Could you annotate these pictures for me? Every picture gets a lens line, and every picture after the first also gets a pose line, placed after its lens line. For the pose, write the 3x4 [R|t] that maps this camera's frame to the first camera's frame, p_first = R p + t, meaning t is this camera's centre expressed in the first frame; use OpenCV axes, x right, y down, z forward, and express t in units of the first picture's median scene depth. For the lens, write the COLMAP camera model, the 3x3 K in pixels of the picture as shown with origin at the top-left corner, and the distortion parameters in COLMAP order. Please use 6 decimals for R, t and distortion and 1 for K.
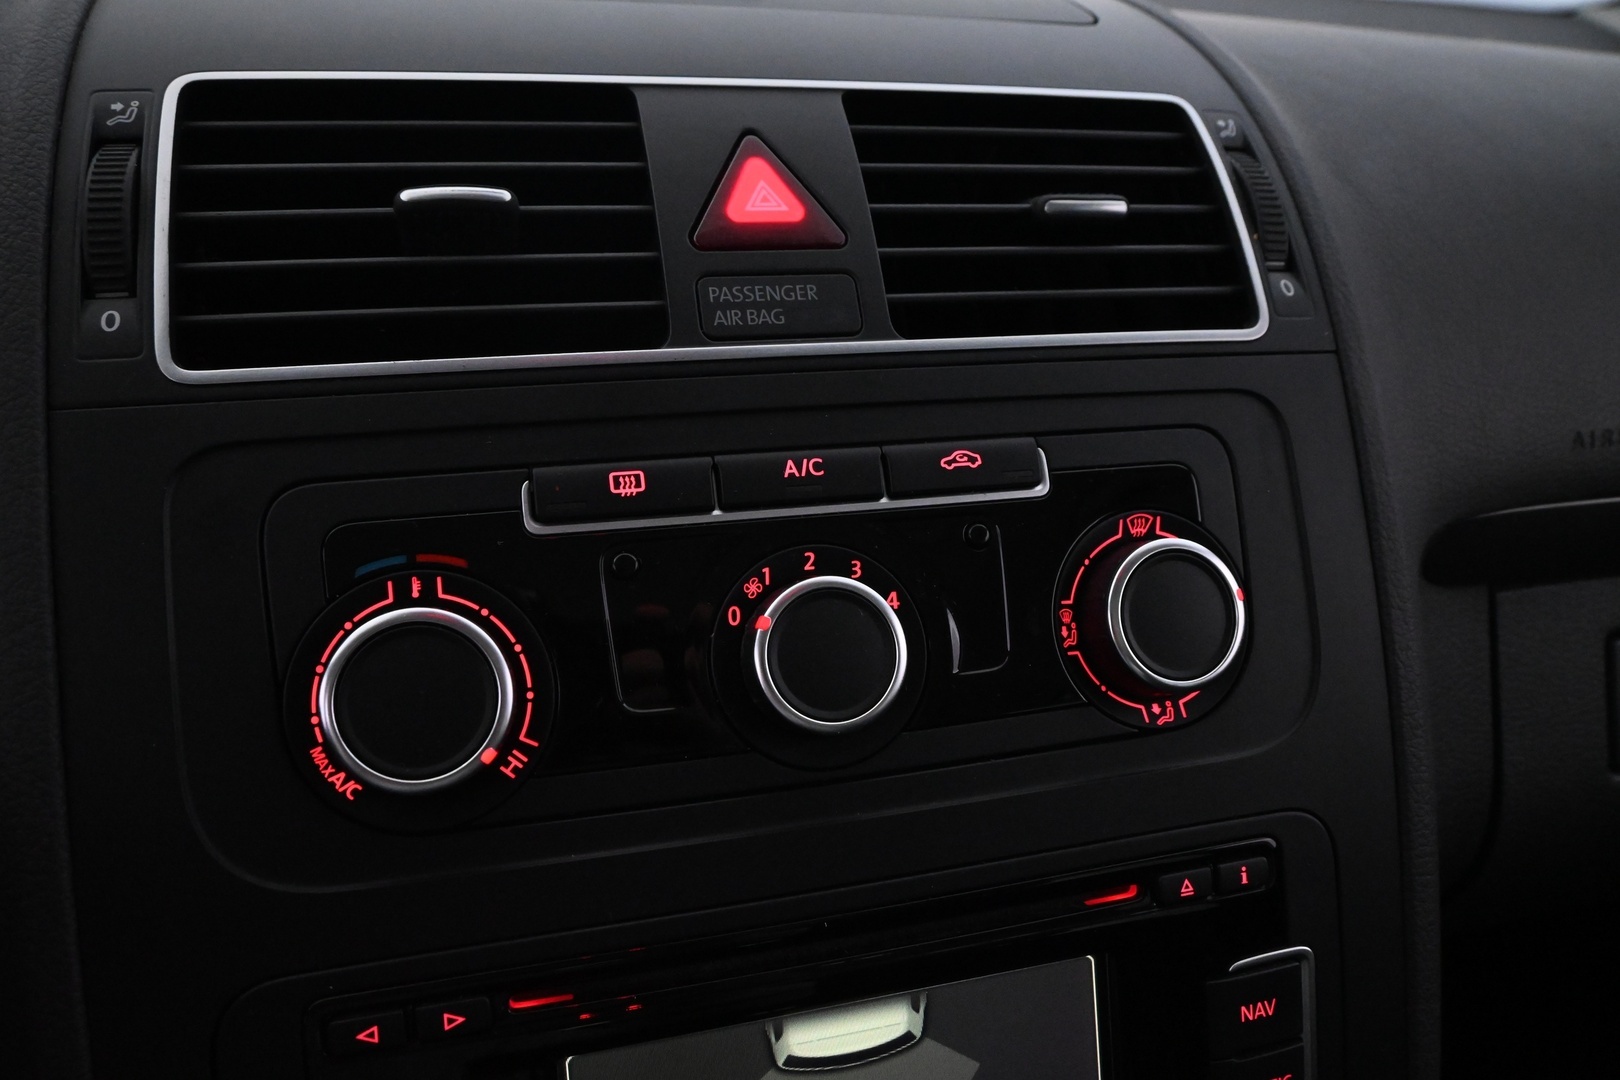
lens RADIAL K [[1173.9, 0, 798.7], [0, 1173.9, 537.1], [0, 0, 1]] dist [-0.049450, 0.019674]
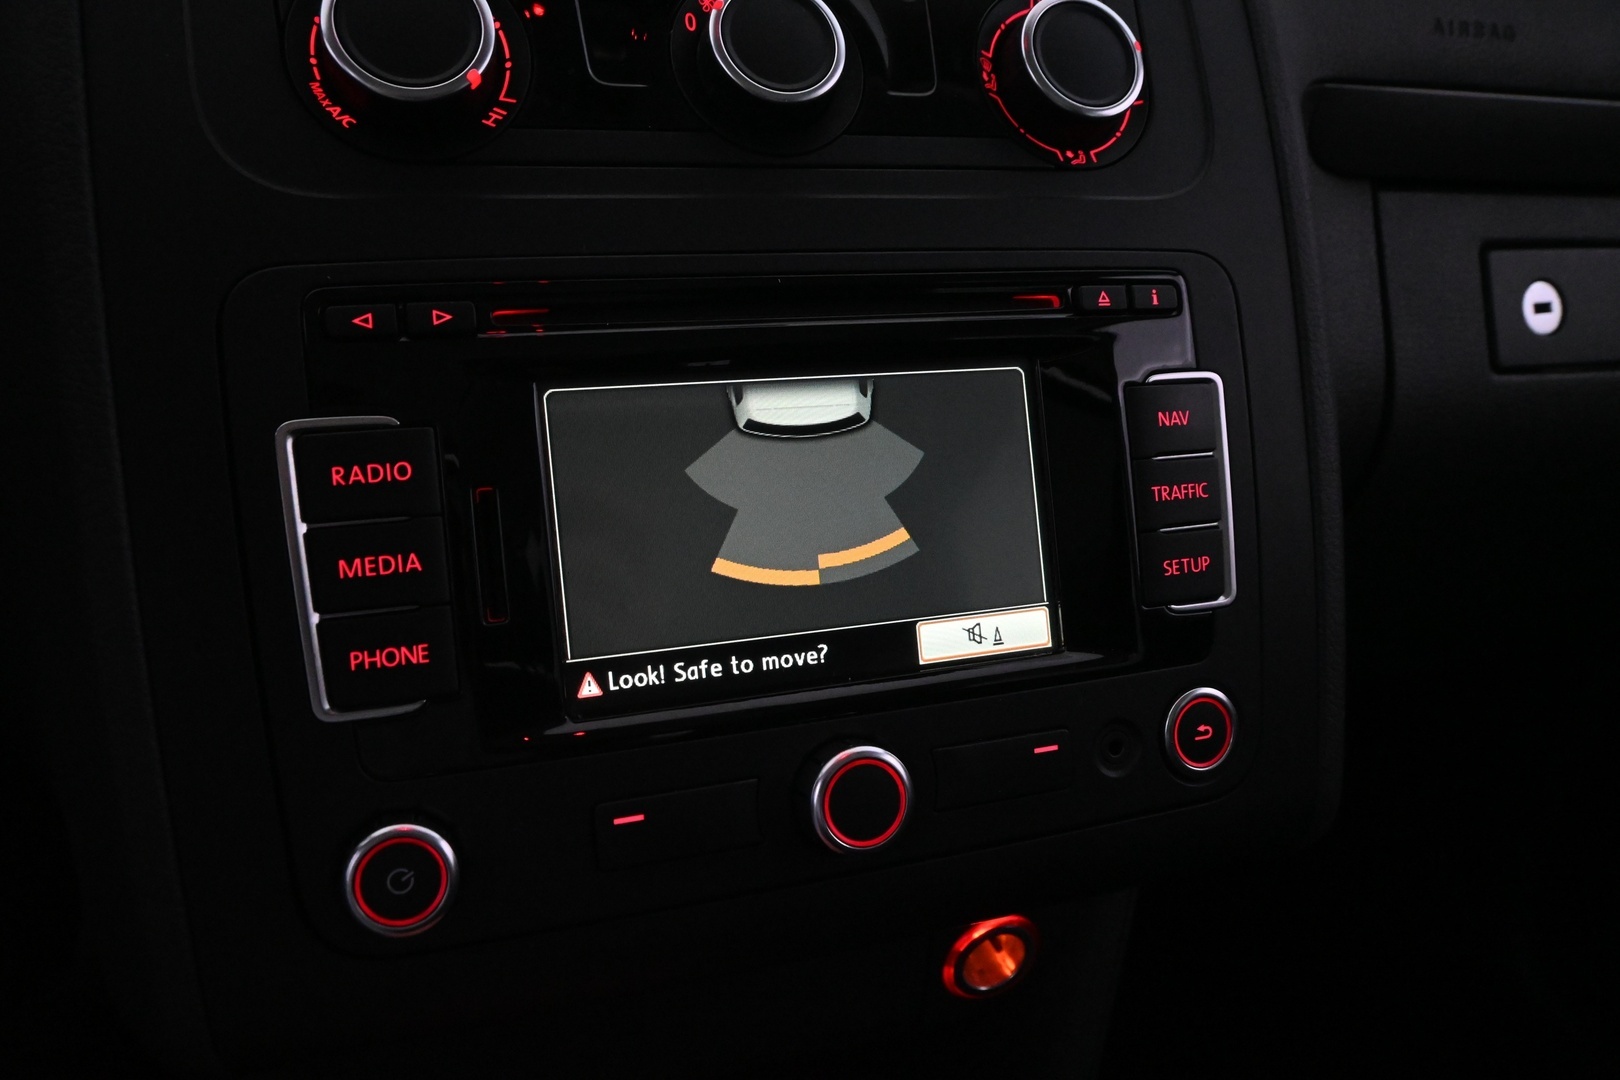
lens RADIAL K [[1173.9, 0, 807.2], [0, 1173.9, 546.9], [0, 0, 1]] dist [-0.049450, 0.019674]
pose [[0.998238, -0.025639, 0.053518, -0.015382], [0.027507, 0.999027, -0.034462, 0.586871], [-0.052582, 0.035873, 0.997972, -0.092754]]
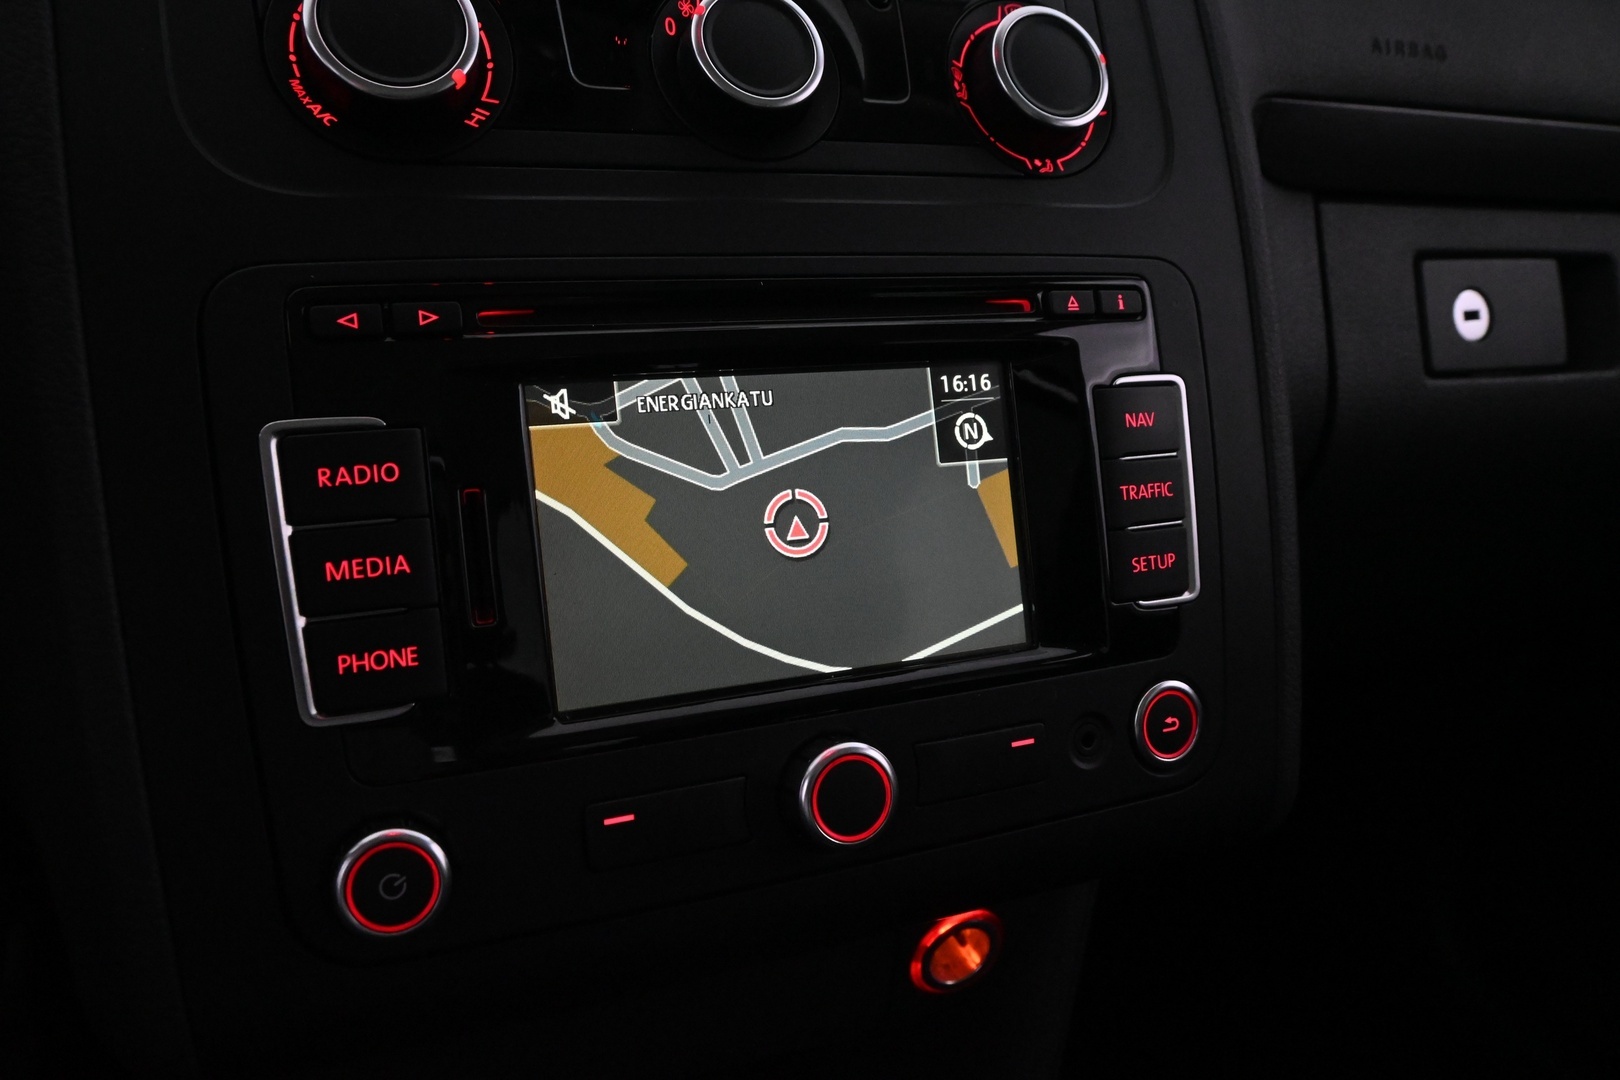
lens RADIAL K [[1173.9, 0, 815.0], [0, 1173.9, 546.6], [0, 0, 1]] dist [-0.049450, 0.019674]
pose [[0.992134, -0.033290, 0.120671, -0.065943], [0.038131, 0.998549, -0.038031, 0.591977], [-0.119230, 0.042333, 0.991964, -0.101202]]
